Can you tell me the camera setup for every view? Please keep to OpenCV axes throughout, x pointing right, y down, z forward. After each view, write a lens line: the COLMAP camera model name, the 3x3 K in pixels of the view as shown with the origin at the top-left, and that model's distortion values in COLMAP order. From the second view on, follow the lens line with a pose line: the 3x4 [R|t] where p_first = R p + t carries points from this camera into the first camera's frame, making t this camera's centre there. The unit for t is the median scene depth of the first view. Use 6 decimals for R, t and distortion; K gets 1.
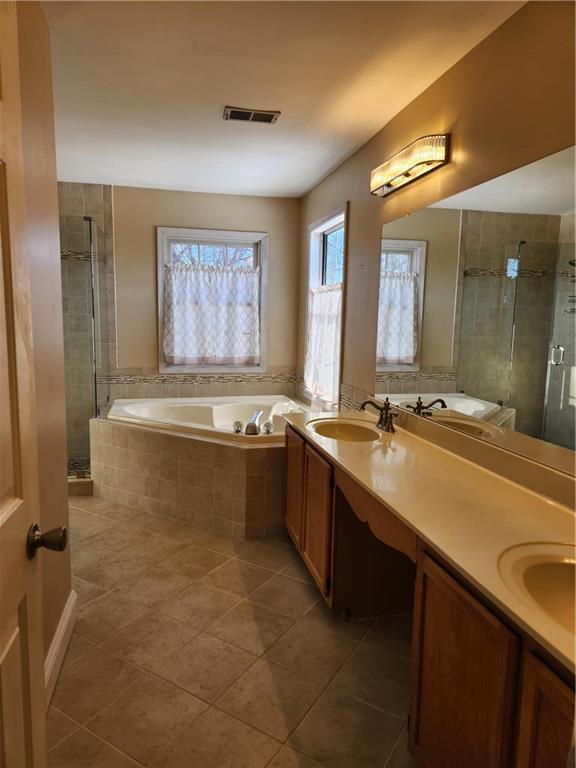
lens RADIAL K [[513.9, 0, 284.2], [0, 513.9, 383.5], [0, 0, 1]] dist [0.076234, -0.059787]
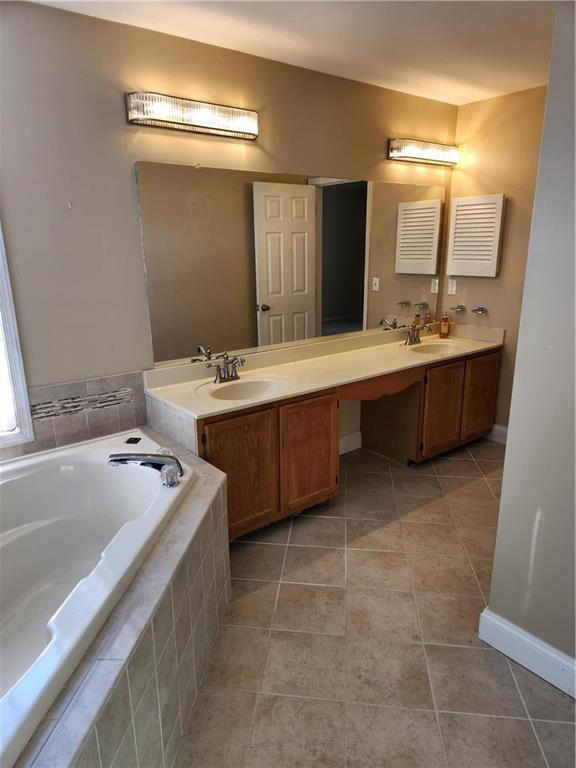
lens RADIAL K [[513.9, 0, 287.5], [0, 513.9, 385.1], [0, 0, 1]] dist [0.076234, -0.059787]
pose [[-0.432182, -0.255664, 0.864786, -0.846793], [0.122202, 0.933520, 0.337056, -0.265300], [-0.893468, 0.251348, -0.372208, 1.404742]]
